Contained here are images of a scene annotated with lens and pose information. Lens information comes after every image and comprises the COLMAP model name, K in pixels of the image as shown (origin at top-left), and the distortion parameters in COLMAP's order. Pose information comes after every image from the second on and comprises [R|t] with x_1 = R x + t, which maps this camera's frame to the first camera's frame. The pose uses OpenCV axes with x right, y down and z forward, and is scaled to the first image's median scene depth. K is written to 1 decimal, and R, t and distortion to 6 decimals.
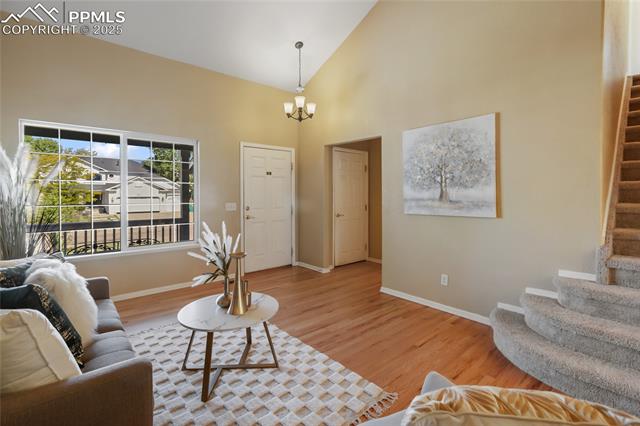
lens RADIAL K [[294.3, 0, 319.3], [0, 294.3, 198.7], [0, 0, 1]] dist [0.003526, 0.001888]
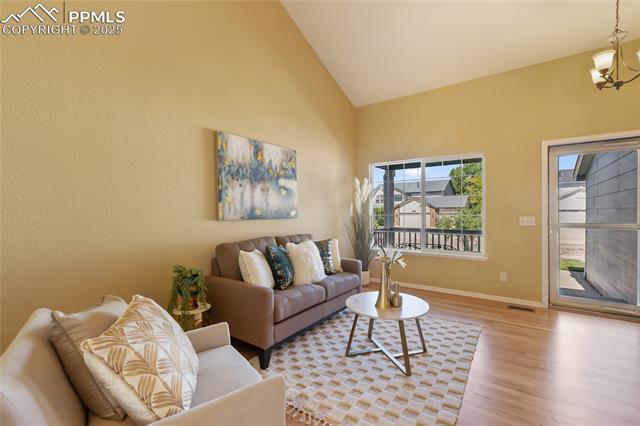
lens RADIAL K [[294.3, 0, 322.6], [0, 294.3, 210.1], [0, 0, 1]] dist [0.003526, 0.001888]
pose [[0.227828, 0.003834, -0.973694, 0.533243], [-0.009001, 0.999958, 0.001832, 0.000153], [0.973660, 0.008347, 0.227853, 0.326671]]
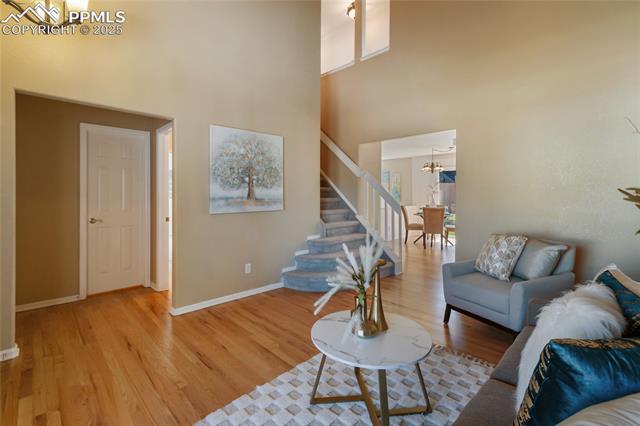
lens RADIAL K [[294.3, 0, 328.8], [0, 294.3, 192.8], [0, 0, 1]] dist [0.003526, 0.001888]
pose [[-0.062847, 0.002139, 0.998021, -0.756397], [0.006868, 0.999975, -0.001711, -0.012687], [-0.998000, 0.006747, -0.062860, 0.788240]]
